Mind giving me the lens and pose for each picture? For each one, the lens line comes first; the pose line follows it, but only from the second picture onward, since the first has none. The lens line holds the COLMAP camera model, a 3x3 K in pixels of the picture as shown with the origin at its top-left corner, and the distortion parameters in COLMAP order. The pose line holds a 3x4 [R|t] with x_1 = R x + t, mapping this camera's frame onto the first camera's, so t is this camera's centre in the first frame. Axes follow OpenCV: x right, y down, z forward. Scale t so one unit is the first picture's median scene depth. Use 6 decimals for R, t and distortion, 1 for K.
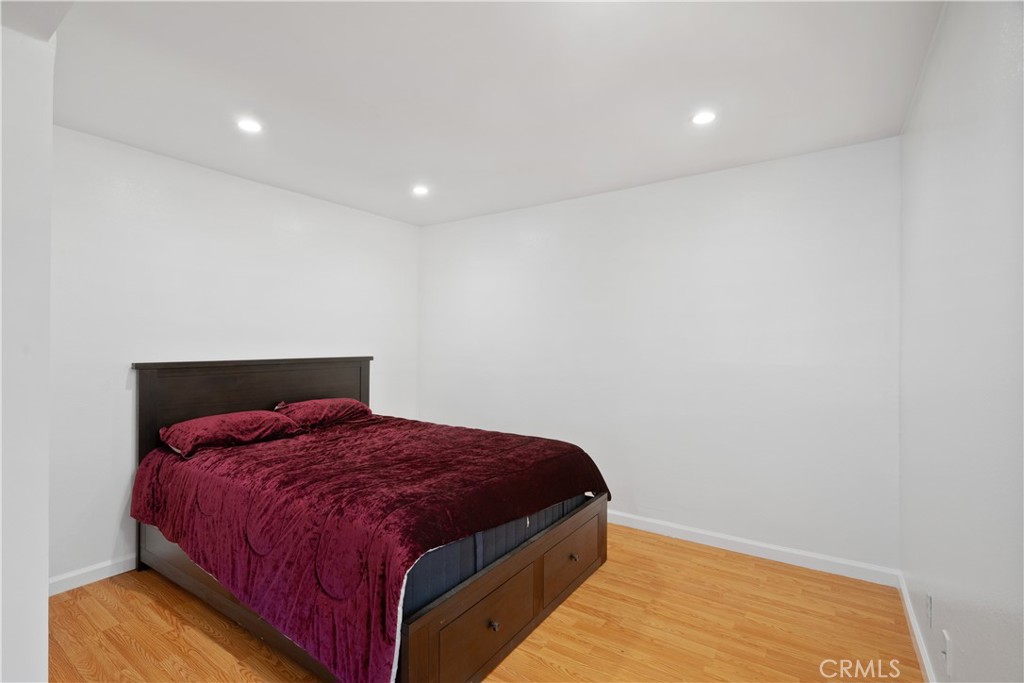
lens RADIAL K [[462.8, 0, 512.0], [0, 462.8, 341.5], [0, 0, 1]] dist [0.000338, -0.000001]
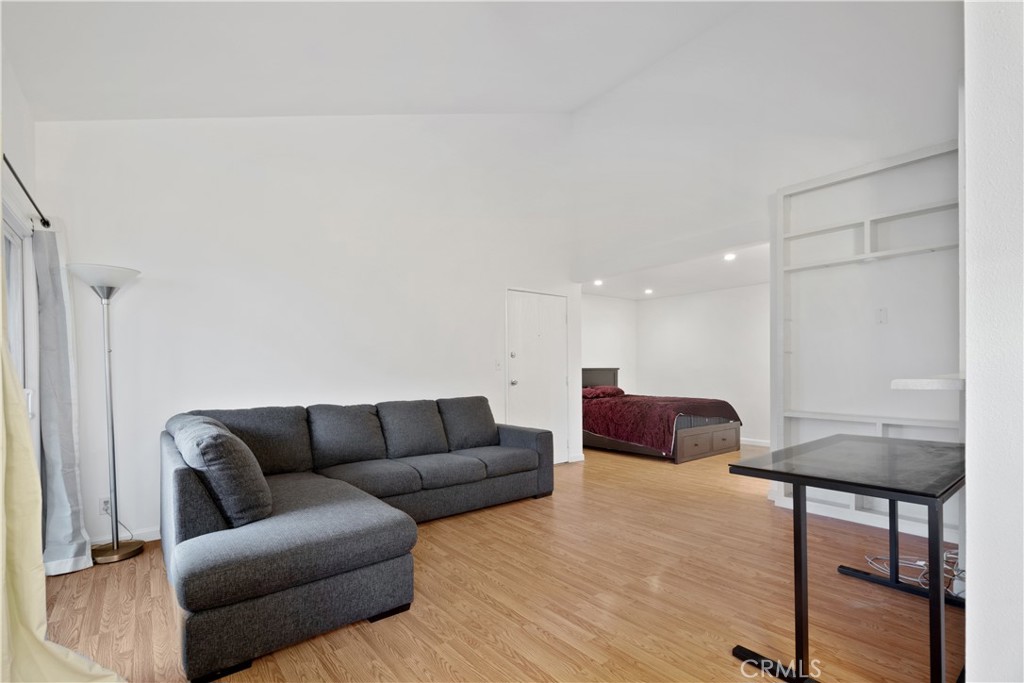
lens RADIAL K [[468.0, 0, 502.2], [0, 468.0, 384.9], [0, 0, 1]] dist [-0.000215, -0.000085]
pose [[0.951238, -0.002546, -0.308446, -0.219751], [0.014170, 0.999271, 0.035450, 0.038604], [0.308131, -0.038092, 0.950581, -1.702225]]
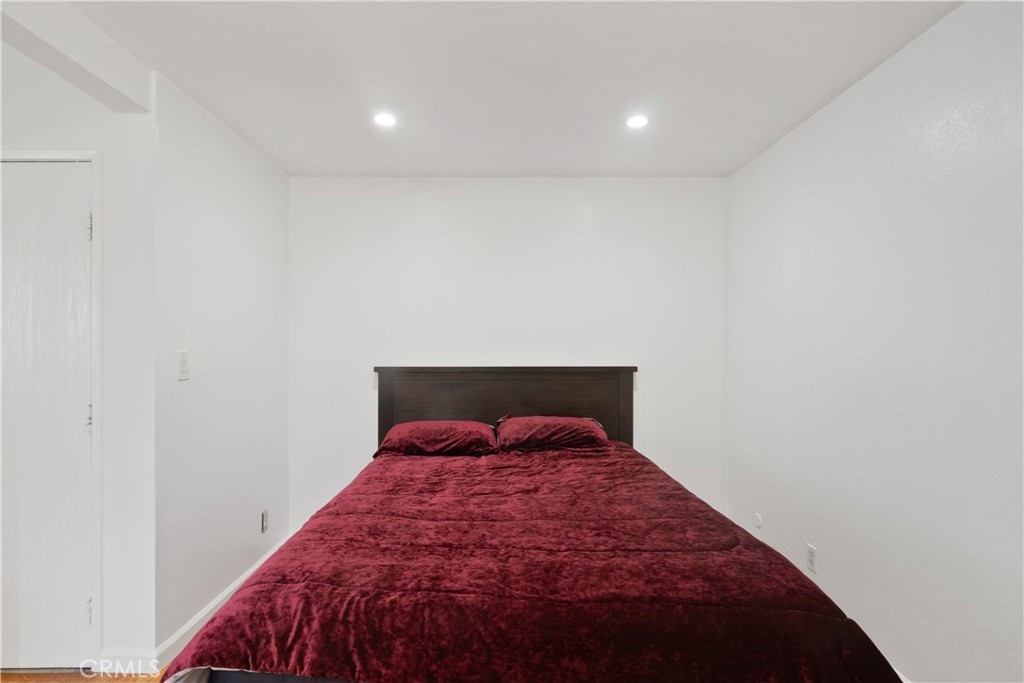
lens RADIAL K [[502.3, 0, 512.0], [0, 502.3, 341.5], [0, 0, 1]] dist [0.000380, 0.000046]
pose [[0.579833, -0.011683, -0.814651, 0.362450], [0.002740, 0.999919, -0.012389, 0.001048], [0.814731, 0.004951, 0.579819, 0.522230]]
